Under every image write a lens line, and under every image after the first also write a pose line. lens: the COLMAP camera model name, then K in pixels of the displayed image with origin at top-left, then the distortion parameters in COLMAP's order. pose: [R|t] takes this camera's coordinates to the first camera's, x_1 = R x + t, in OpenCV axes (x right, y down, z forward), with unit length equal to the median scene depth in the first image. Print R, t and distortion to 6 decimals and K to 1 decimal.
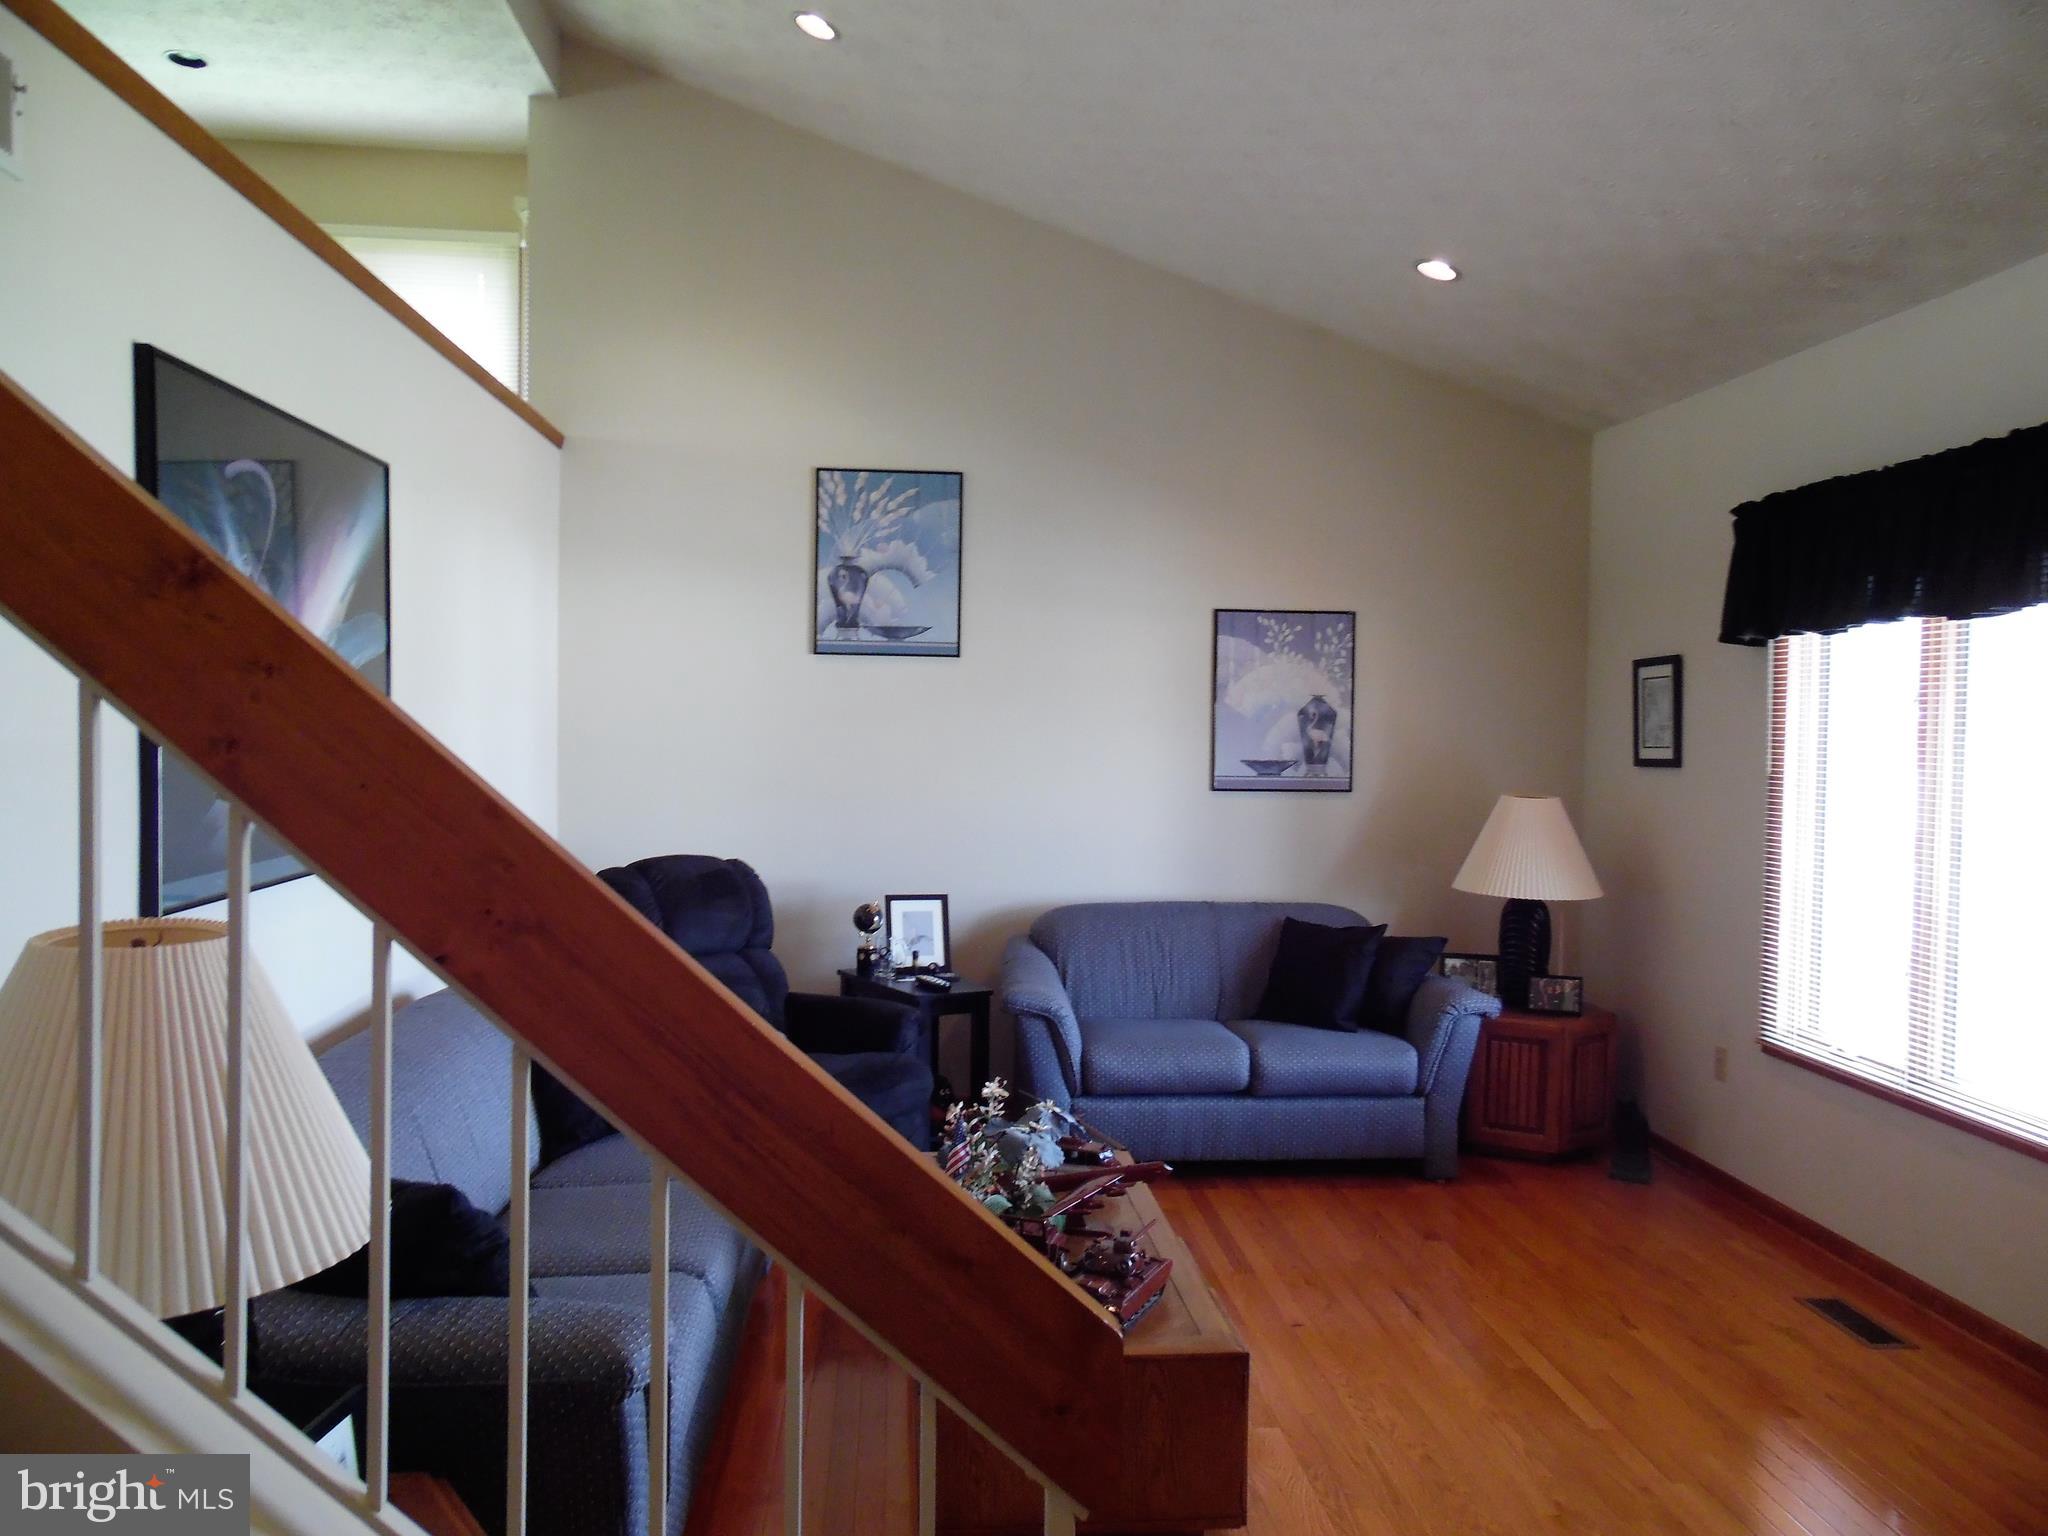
lens RADIAL K [[1549.9, 0, 1031.3], [0, 1549.9, 761.0], [0, 0, 1]] dist [-0.027803, 0.076200]
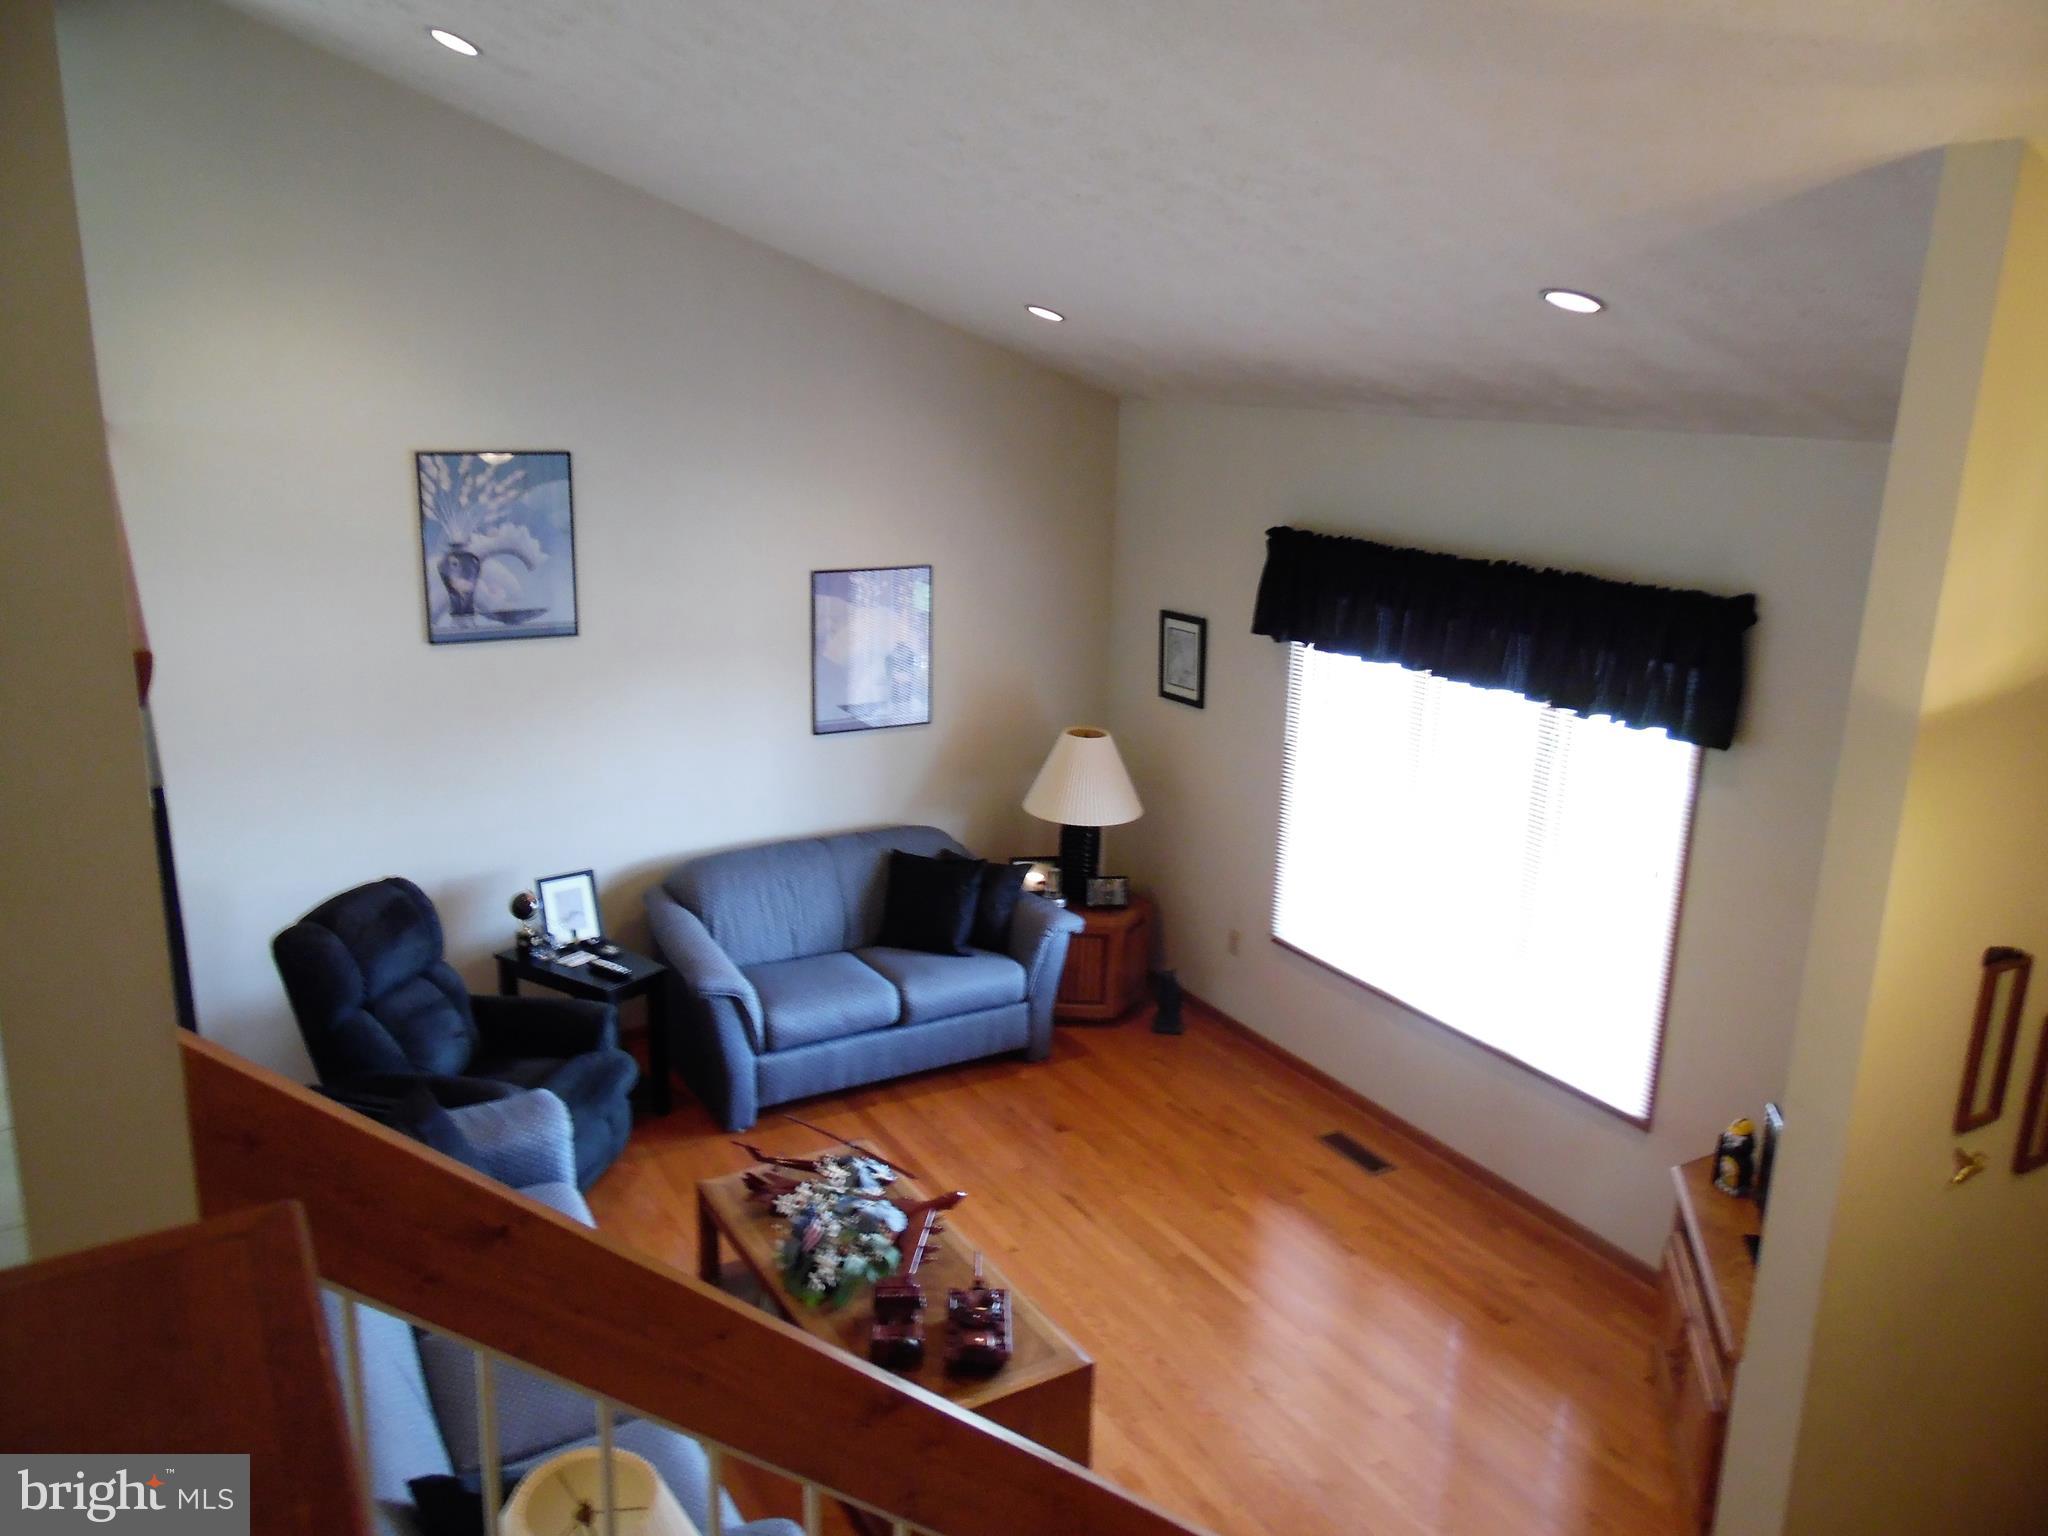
lens RADIAL K [[1549.9, 0, 1024.0], [0, 1549.9, 754.9], [0, 0, 1]] dist [-0.027803, 0.076200]
pose [[0.904403, -0.097470, 0.415398, -0.227898], [-0.000696, 0.973220, 0.229876, -0.241821], [-0.426679, -0.208189, 0.880115, -0.042887]]
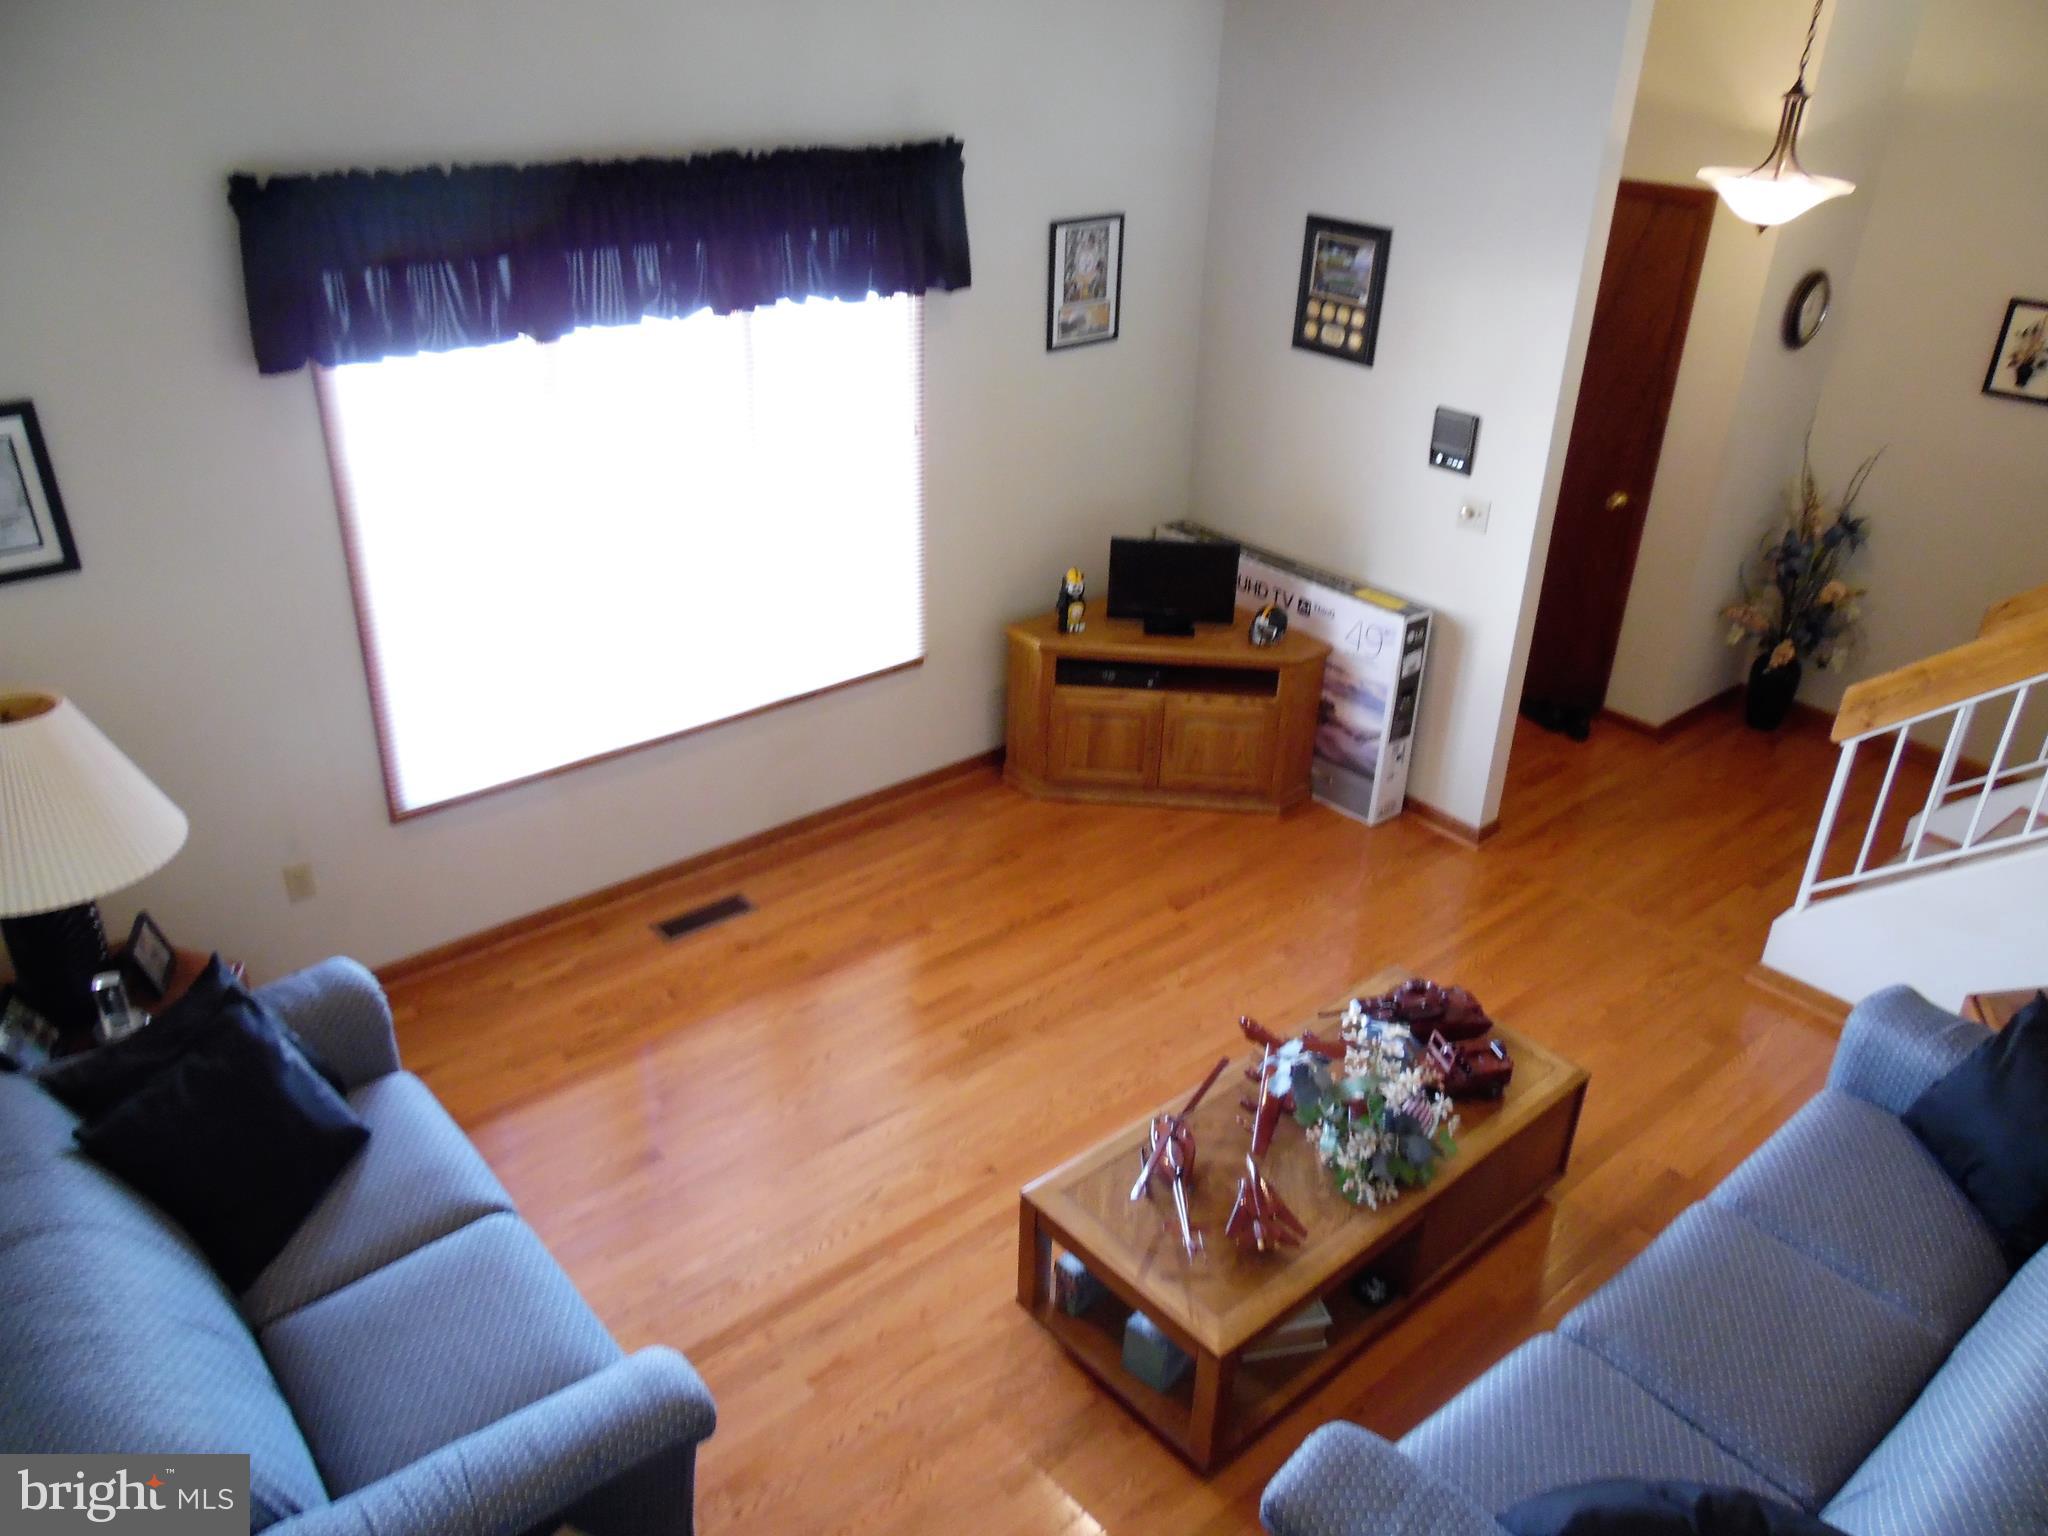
lens RADIAL K [[1549.9, 0, 1022.9], [0, 1549.9, 771.6], [0, 0, 1]] dist [-0.027803, 0.076200]
pose [[-0.571063, -0.417817, 0.706623, -0.310268], [-0.020309, 0.867711, 0.496654, -0.253787], [-0.820655, 0.269270, -0.504003, 1.008810]]
